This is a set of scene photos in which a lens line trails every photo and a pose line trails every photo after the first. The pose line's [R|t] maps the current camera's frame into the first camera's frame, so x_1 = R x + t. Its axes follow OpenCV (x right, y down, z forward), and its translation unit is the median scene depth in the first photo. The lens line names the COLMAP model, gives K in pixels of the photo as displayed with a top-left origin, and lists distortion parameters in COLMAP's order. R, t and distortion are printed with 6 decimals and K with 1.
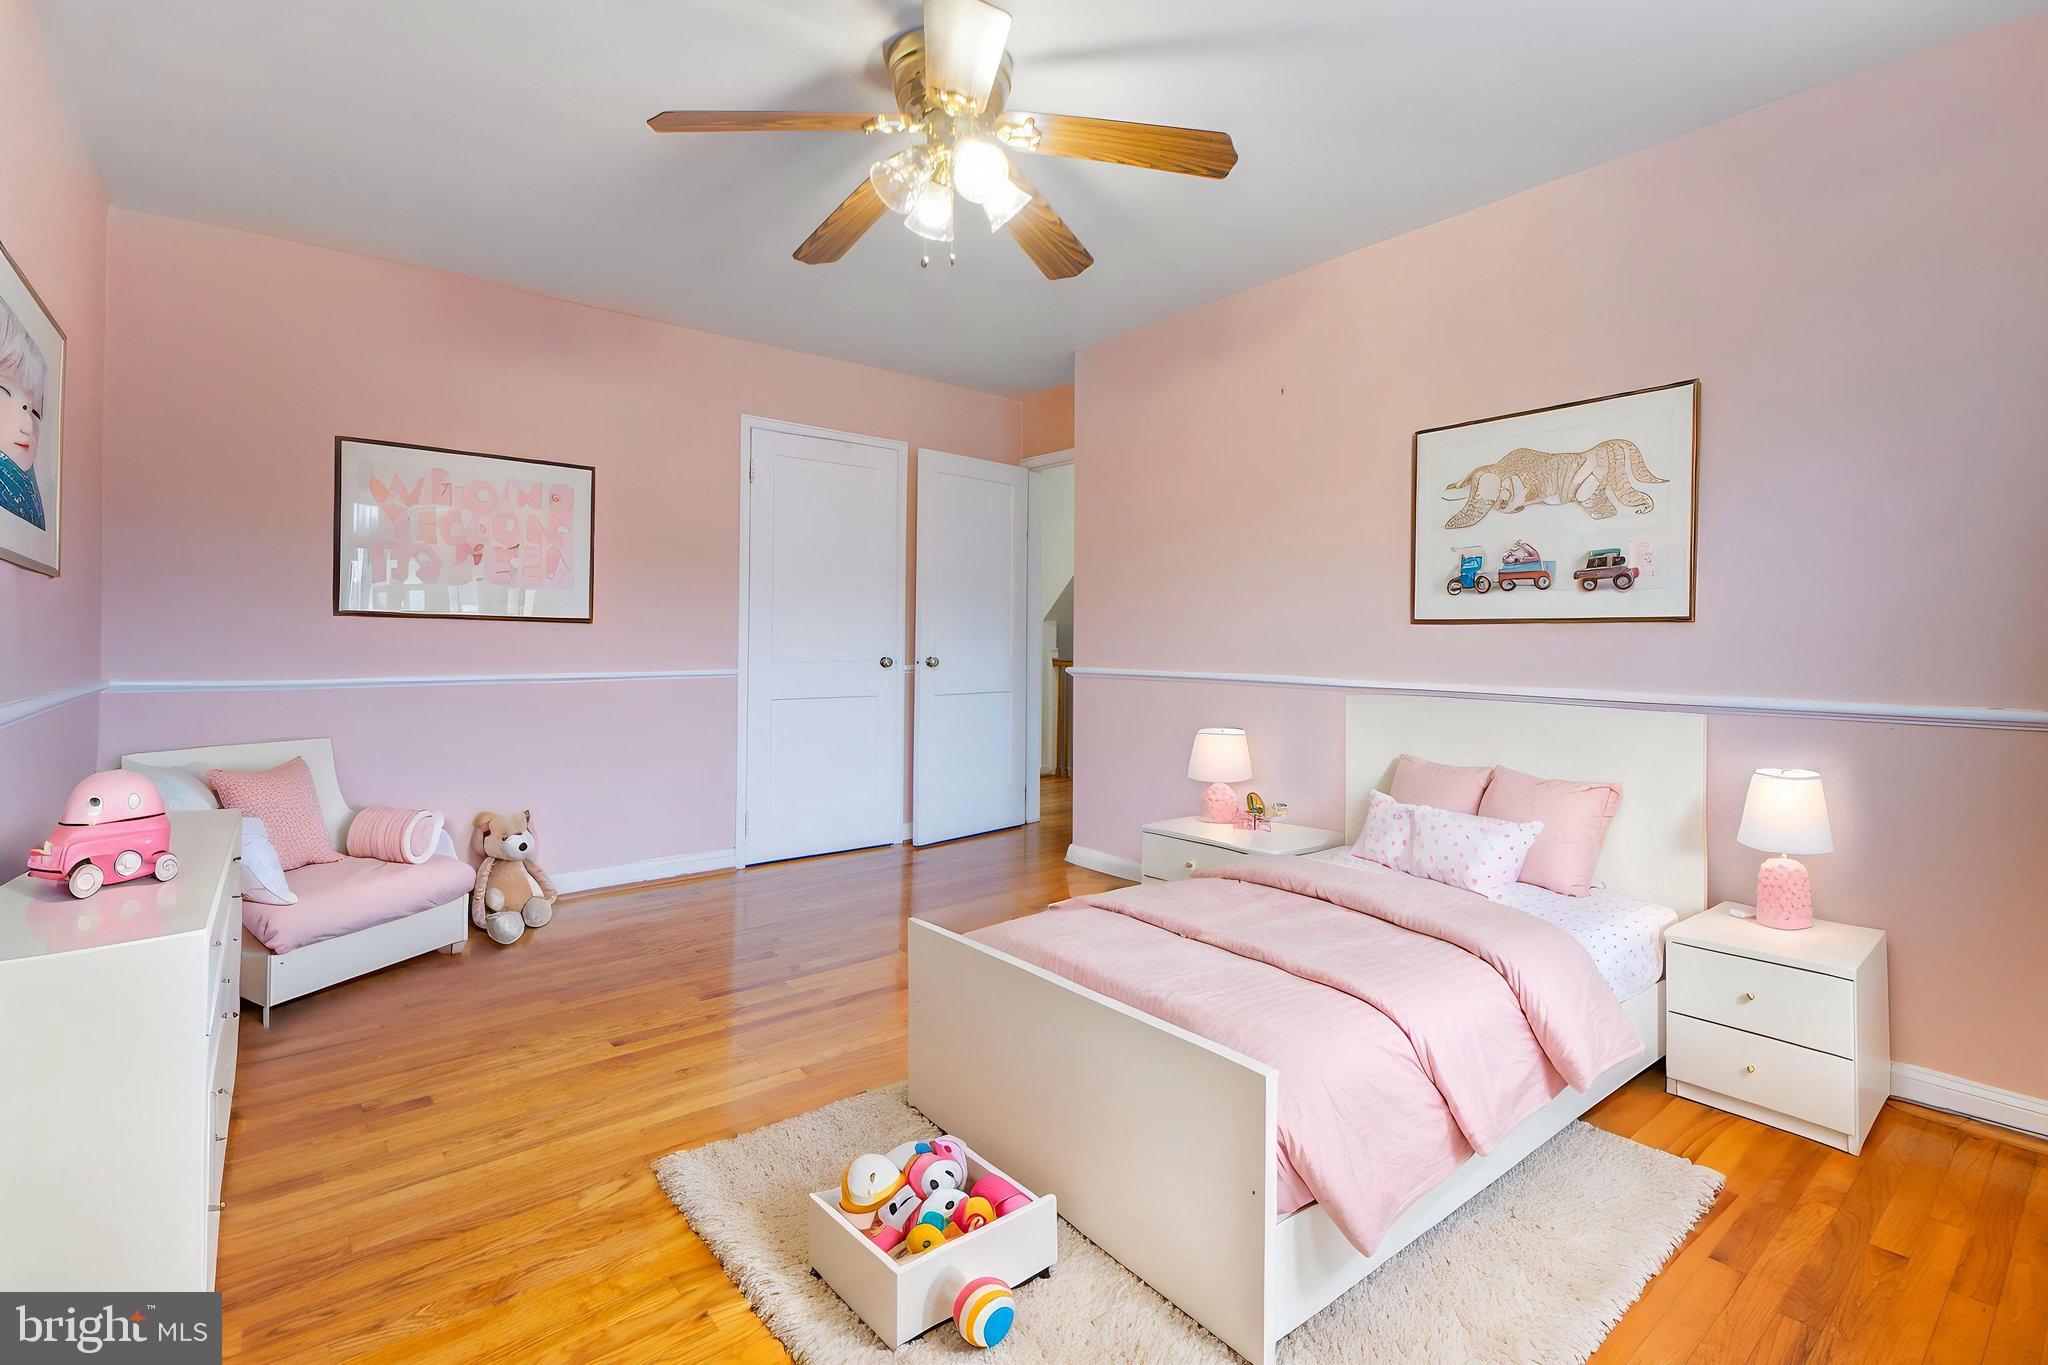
lens RADIAL K [[963.7, 0, 1054.9], [0, 963.7, 655.0], [0, 0, 1]] dist [0.000343, -0.001144]
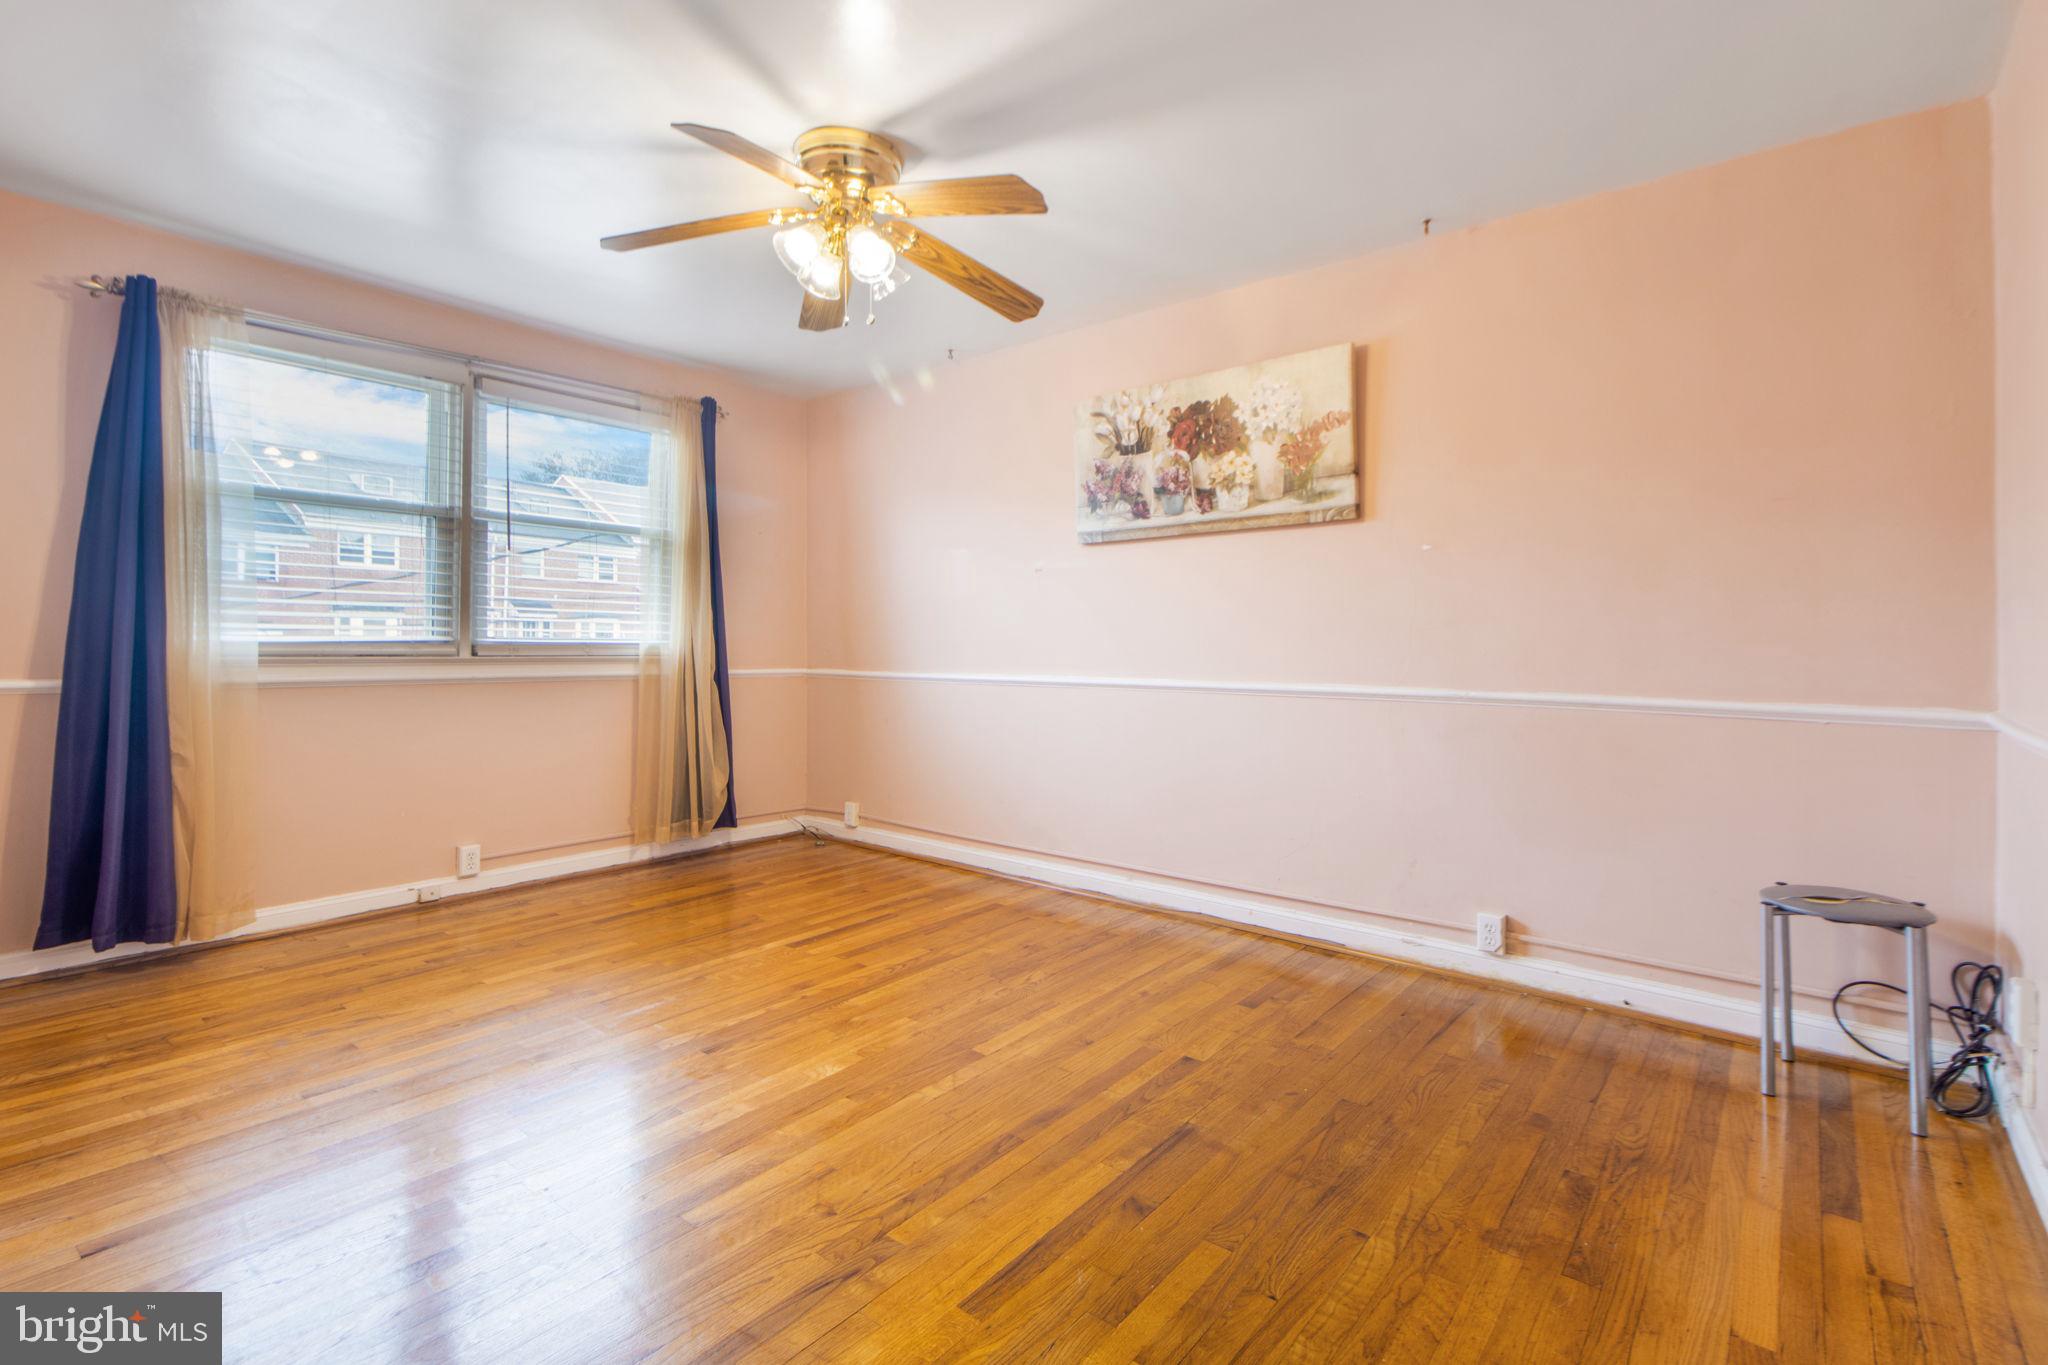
lens RADIAL K [[963.7, 0, 1054.9], [0, 963.7, 655.0], [0, 0, 1]] dist [0.000343, -0.001144]
pose [[-0.985113, -0.019604, -0.170786, -0.170653], [-0.019957, 0.999801, 0.000351, -0.003457], [0.170745, 0.003754, -0.985308, 2.255090]]
